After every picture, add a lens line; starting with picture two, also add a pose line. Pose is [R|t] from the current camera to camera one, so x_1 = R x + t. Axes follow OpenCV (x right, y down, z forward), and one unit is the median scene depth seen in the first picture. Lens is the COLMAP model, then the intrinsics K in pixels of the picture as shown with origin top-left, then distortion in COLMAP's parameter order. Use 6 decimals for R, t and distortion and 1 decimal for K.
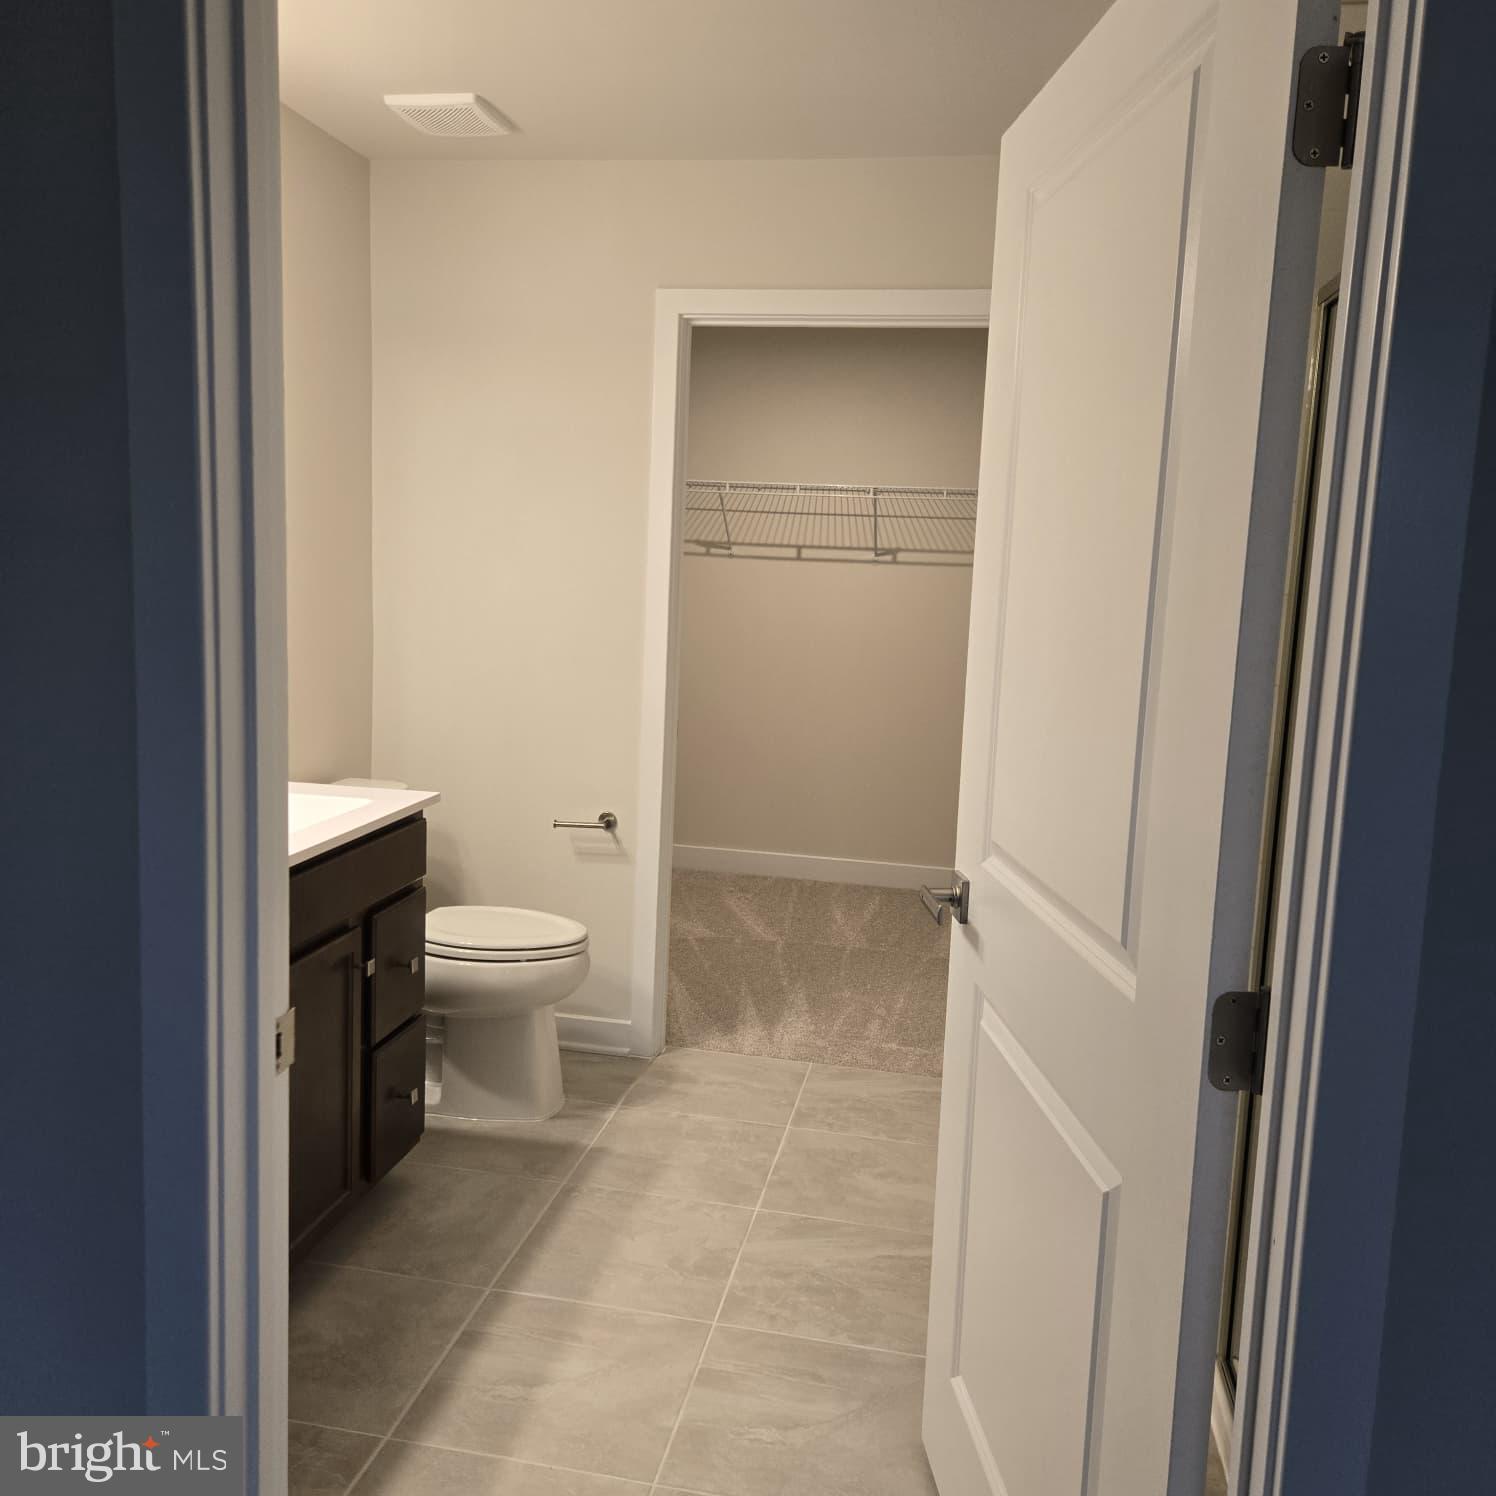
lens RADIAL K [[1320.2, 0, 735.2], [0, 1320.2, 748.1], [0, 0, 1]] dist [0.072643, -0.092615]
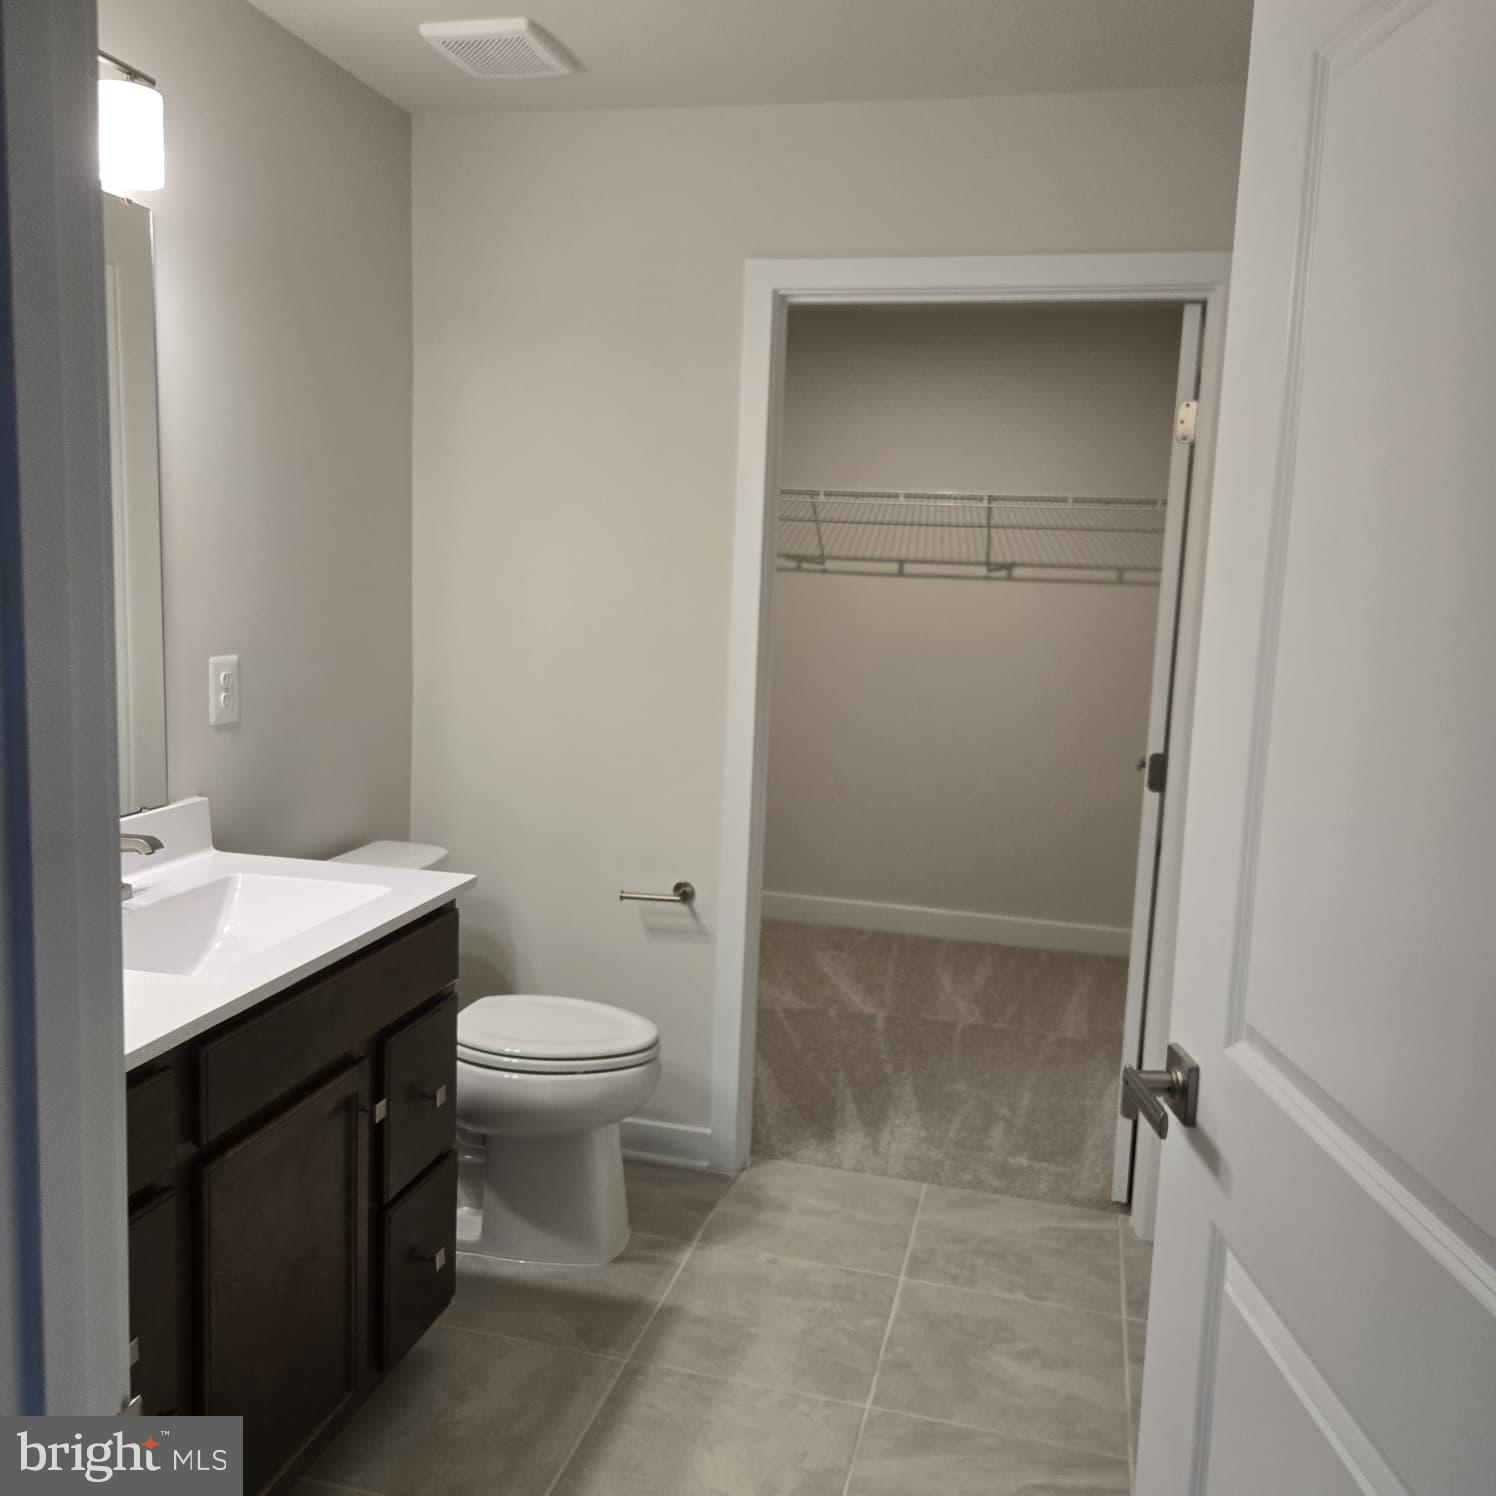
lens RADIAL K [[1320.2, 0, 755.6], [0, 1320.2, 740.3], [0, 0, 1]] dist [0.072643, -0.092615]
pose [[0.998968, 0.005411, -0.045090, -0.015180], [-0.005814, 0.999944, -0.008822, -0.038961], [0.045039, 0.009075, 0.998944, 0.179994]]
